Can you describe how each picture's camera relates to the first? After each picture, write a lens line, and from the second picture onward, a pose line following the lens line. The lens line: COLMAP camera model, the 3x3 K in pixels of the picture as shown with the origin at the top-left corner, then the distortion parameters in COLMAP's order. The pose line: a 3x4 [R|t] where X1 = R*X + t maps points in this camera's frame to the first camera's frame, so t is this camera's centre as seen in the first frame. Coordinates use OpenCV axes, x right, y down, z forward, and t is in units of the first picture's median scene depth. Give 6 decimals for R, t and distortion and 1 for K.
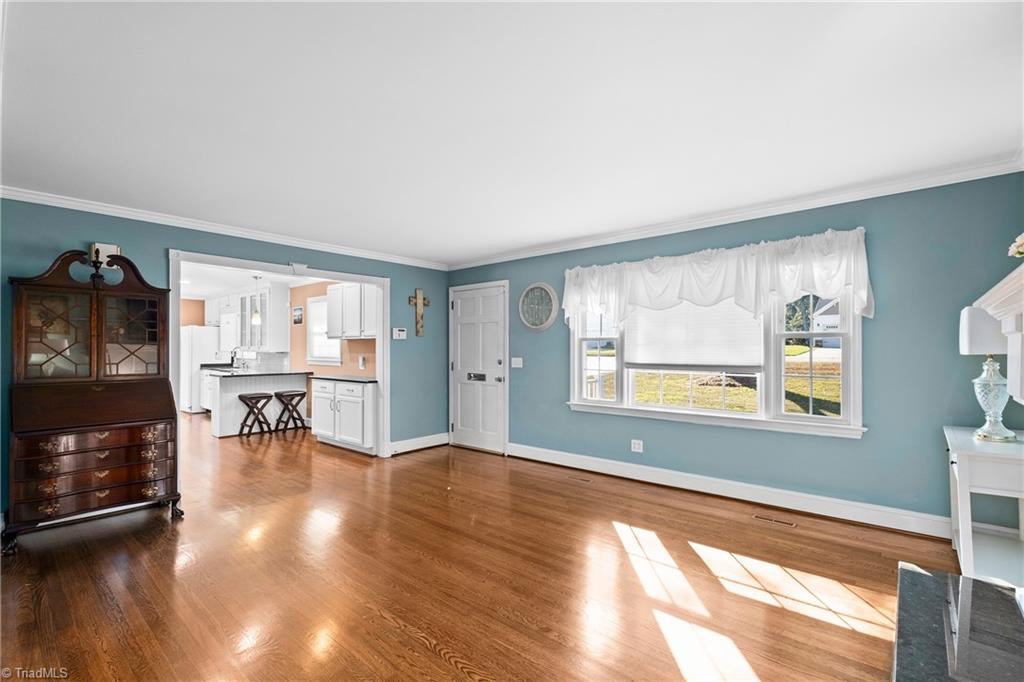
lens RADIAL K [[456.9, 0, 518.0], [0, 456.9, 347.5], [0, 0, 1]] dist [-0.003445, -0.000422]
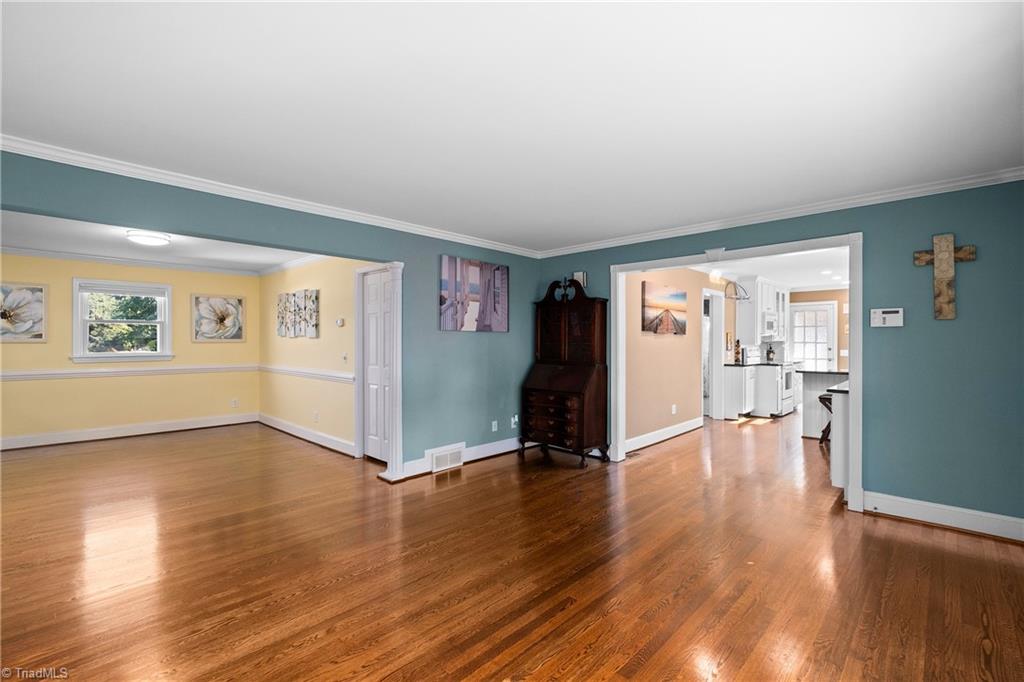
lens RADIAL K [[456.9, 0, 507.2], [0, 456.9, 345.7], [0, 0, 1]] dist [-0.003445, -0.000422]
pose [[-0.062764, 0.011443, -0.997963, 0.424693], [0.004832, 0.999926, 0.011162, -0.002736], [0.998017, -0.004121, -0.062815, 0.604345]]
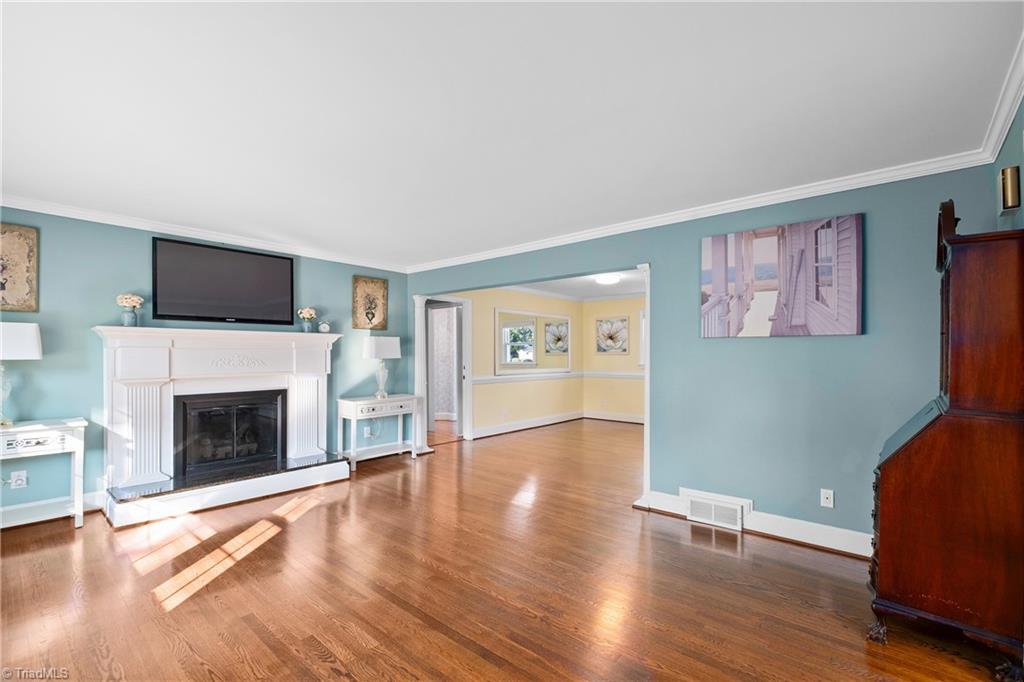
lens RADIAL K [[456.9, 0, 509.6], [0, 456.9, 359.5], [0, 0, 1]] dist [-0.003445, -0.000422]
pose [[-0.999963, 0.002374, 0.008327, -0.209081], [0.002423, 0.999980, 0.005864, 0.004323], [-0.008312, 0.005884, -0.999948, 1.124844]]
